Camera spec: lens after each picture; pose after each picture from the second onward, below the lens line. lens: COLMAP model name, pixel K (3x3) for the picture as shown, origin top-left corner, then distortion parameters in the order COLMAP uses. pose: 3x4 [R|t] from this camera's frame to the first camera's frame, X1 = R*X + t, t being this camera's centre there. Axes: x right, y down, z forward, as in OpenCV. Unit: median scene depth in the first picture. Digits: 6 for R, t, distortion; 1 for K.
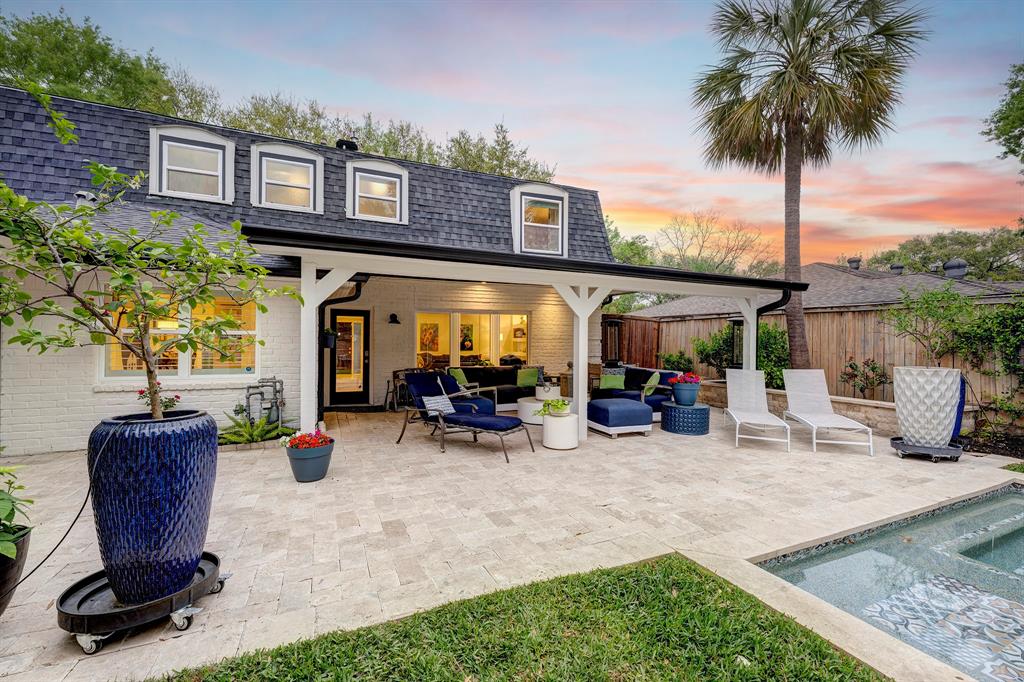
lens RADIAL K [[428.7, 0, 512.0], [0, 428.7, 341.0], [0, 0, 1]] dist [-0.000528, -0.000070]
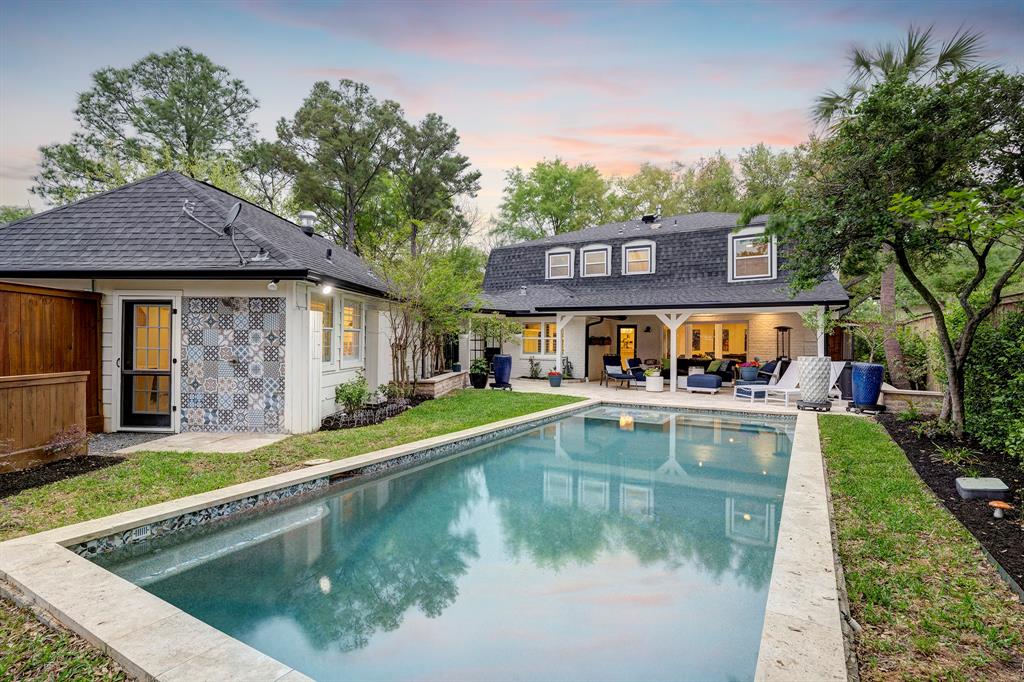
lens RADIAL K [[532.2, 0, 512.0], [0, 532.2, 341.0], [0, 0, 1]] dist [0.000082, -0.000003]
pose [[0.583373, -0.003465, -0.812197, 1.130453], [-0.004395, 0.999963, -0.007422, 0.012336], [0.812192, 0.007899, 0.583336, -0.675722]]
